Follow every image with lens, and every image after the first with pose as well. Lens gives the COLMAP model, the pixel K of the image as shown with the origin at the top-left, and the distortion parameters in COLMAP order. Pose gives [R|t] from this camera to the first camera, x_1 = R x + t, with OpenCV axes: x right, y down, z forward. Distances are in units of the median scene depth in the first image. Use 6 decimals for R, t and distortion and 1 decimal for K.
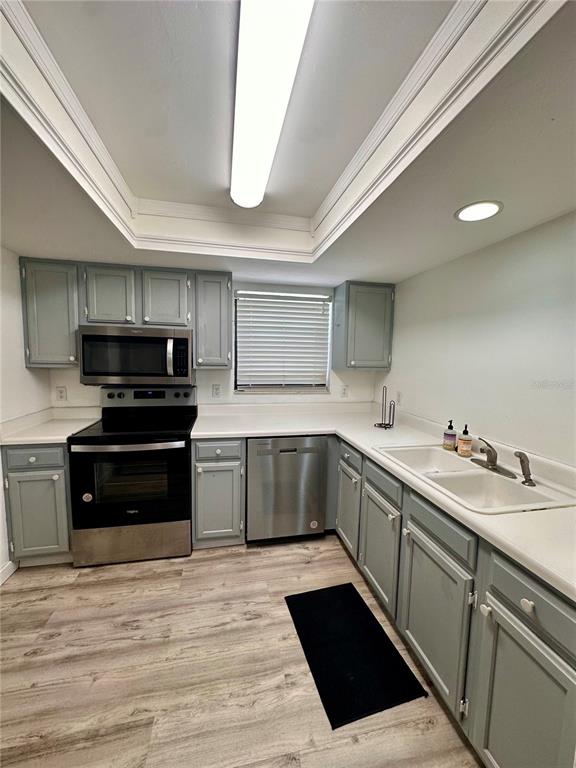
lens RADIAL K [[308.0, 0, 288.3], [0, 308.0, 384.2], [0, 0, 1]] dist [-0.000088, 0.000244]
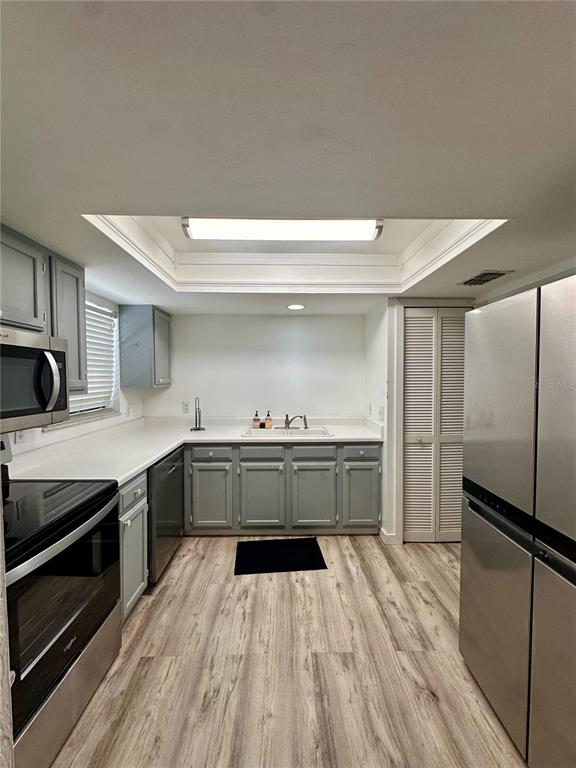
lens RADIAL K [[308.0, 0, 288.0], [0, 308.0, 384.6], [0, 0, 1]] dist [-0.000088, 0.000244]
pose [[0.189802, -0.049648, 0.980566, -1.266471], [0.094923, 0.994970, 0.032003, -0.077149], [-0.977223, 0.087004, 0.193560, 0.563593]]
